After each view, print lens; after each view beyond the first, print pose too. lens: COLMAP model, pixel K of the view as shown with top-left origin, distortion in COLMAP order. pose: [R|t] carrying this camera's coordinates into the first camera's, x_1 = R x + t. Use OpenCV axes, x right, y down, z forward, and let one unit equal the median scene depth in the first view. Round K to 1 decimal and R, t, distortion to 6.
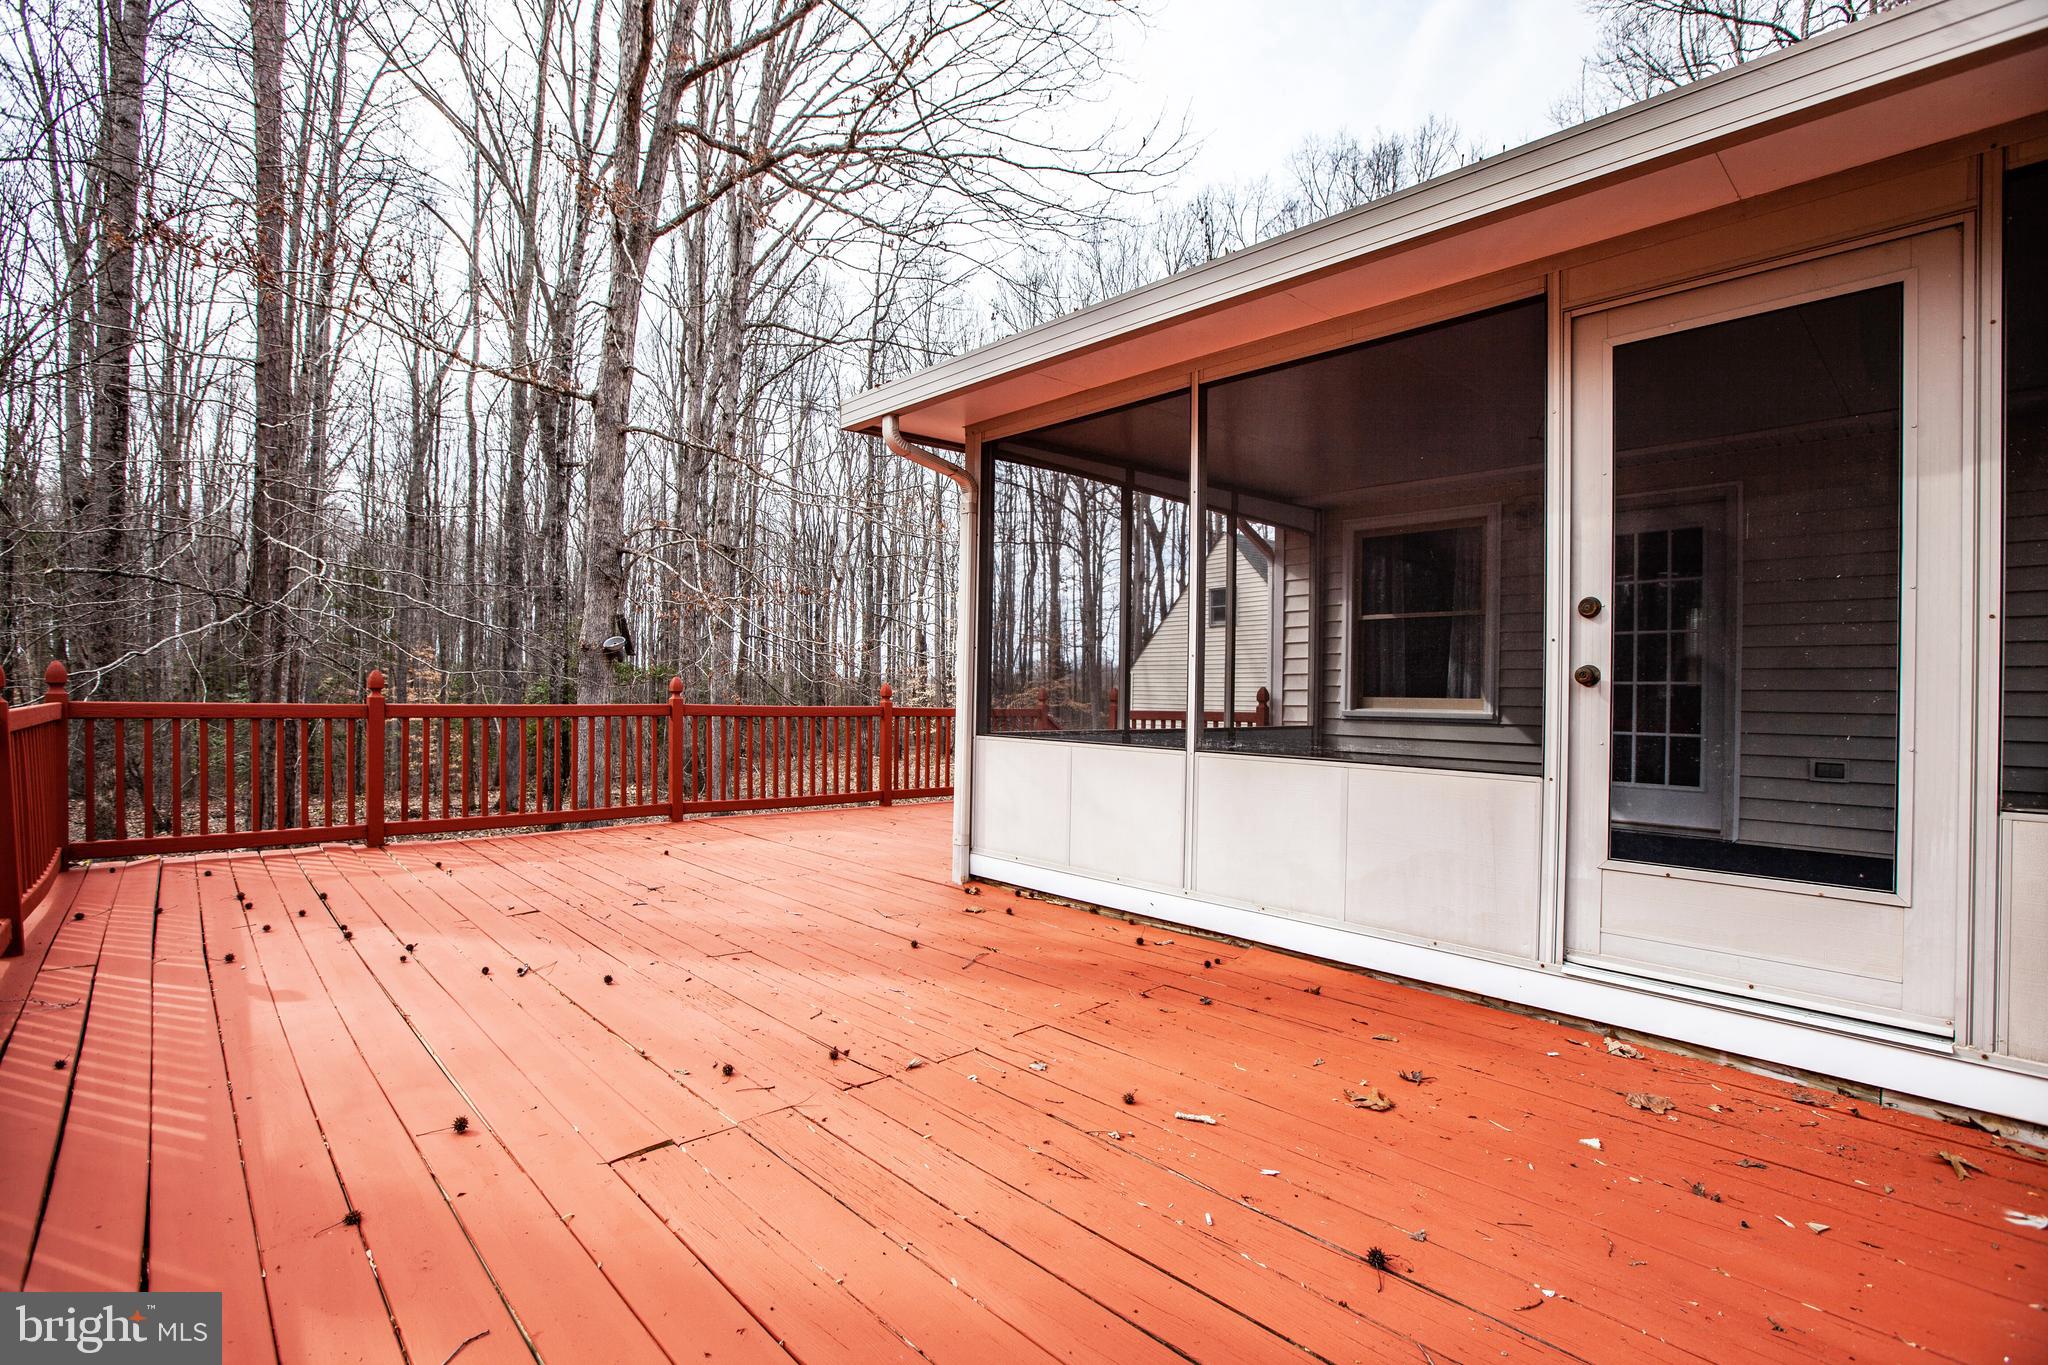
lens RADIAL K [[959.1, 0, 1061.6], [0, 959.1, 656.4], [0, 0, 1]] dist [-0.051290, 0.016534]
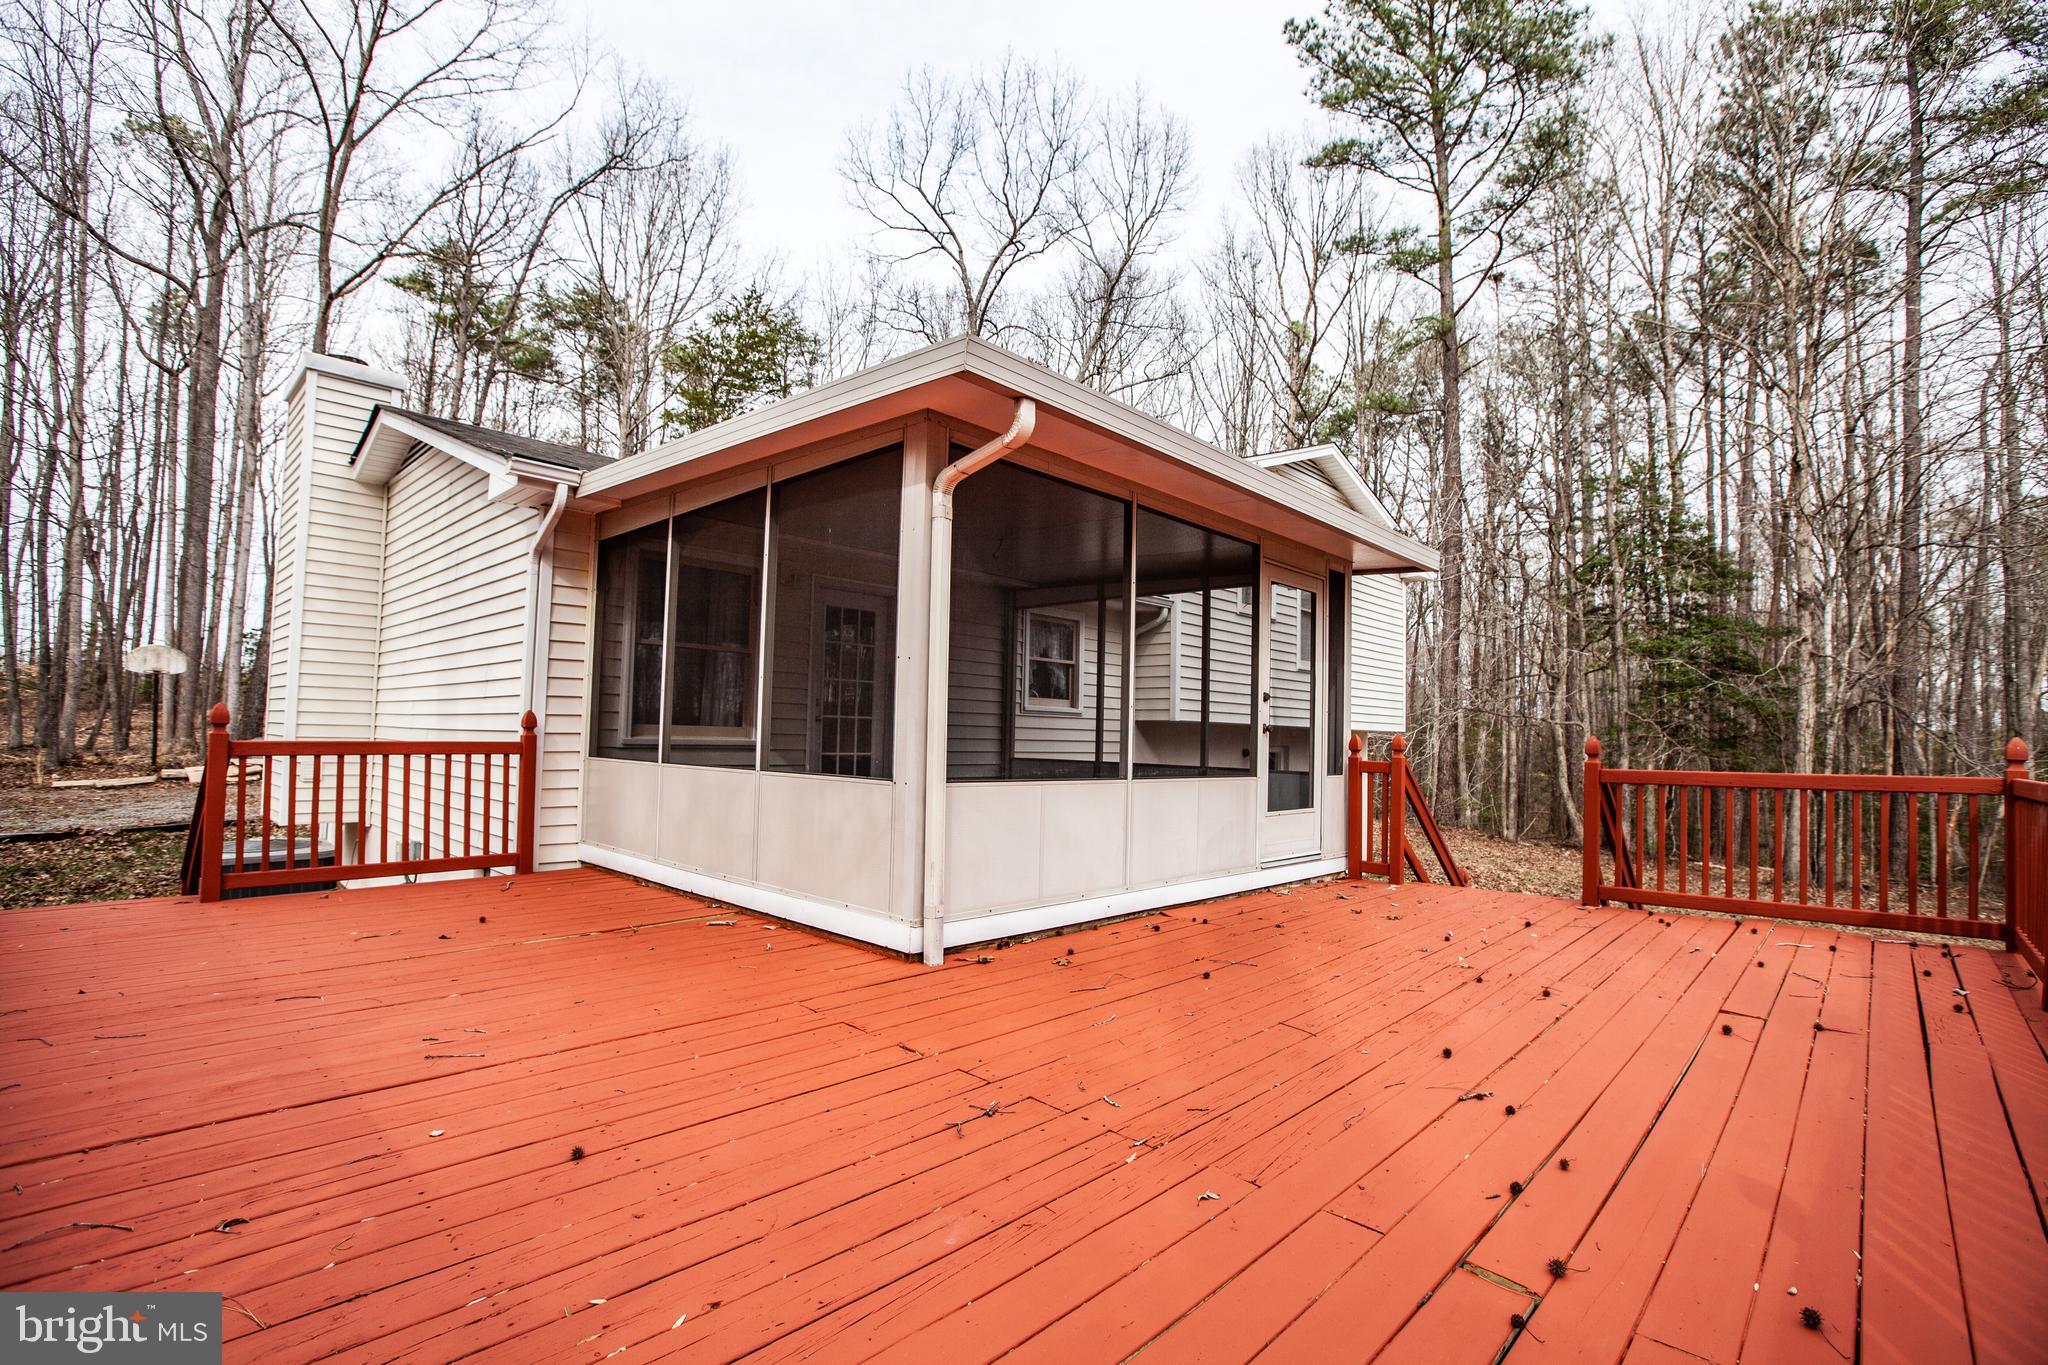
lens RADIAL K [[941.1, 0, 1011.6], [0, 941.1, 682.3], [0, 0, 1]] dist [-0.034106, 0.000806]
pose [[-0.042554, 0.044082, 0.998121, -1.344849], [-0.061772, 0.996999, -0.046666, 0.045113], [-0.997183, -0.063642, -0.039703, 1.436821]]
